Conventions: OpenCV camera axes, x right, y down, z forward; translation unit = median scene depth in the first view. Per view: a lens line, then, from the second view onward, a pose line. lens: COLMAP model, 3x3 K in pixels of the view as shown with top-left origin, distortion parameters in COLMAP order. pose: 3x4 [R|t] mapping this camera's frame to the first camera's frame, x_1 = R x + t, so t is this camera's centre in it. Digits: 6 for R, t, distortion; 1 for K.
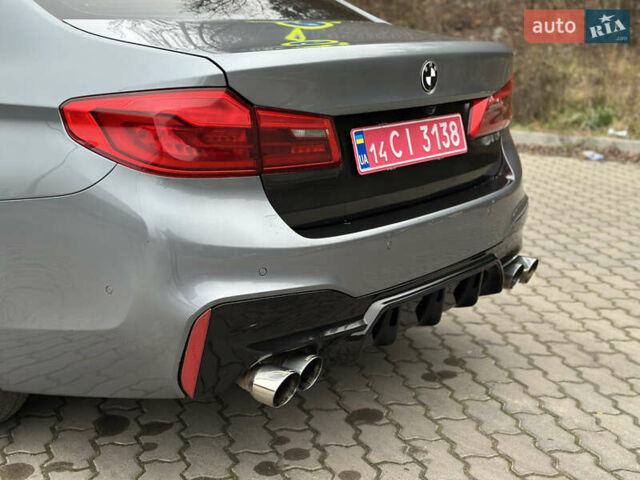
lens RADIAL K [[887.1, 0, 320.0], [0, 887.1, 240.0], [0, 0, 1]] dist [0.202758, -0.426123]
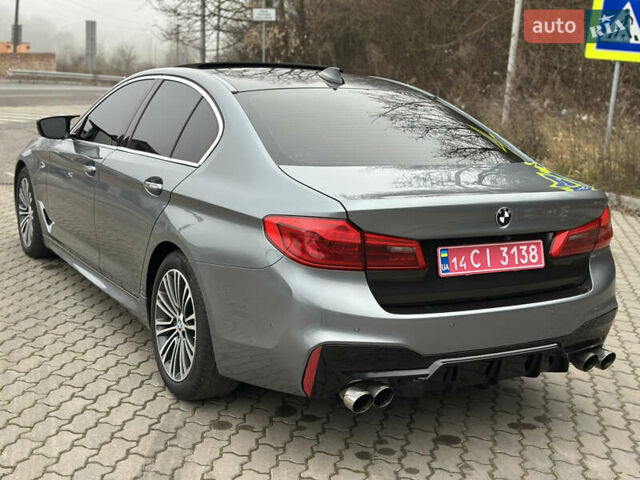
lens RADIAL K [[887.1, 0, 320.0], [0, 887.1, 240.0], [0, 0, 1]] dist [0.202758, -0.426123]
pose [[0.928050, 0.119592, -0.352732, 0.369915], [-0.134535, 0.990744, -0.018059, -0.076610], [0.347308, 0.064215, 0.935550, -0.499533]]
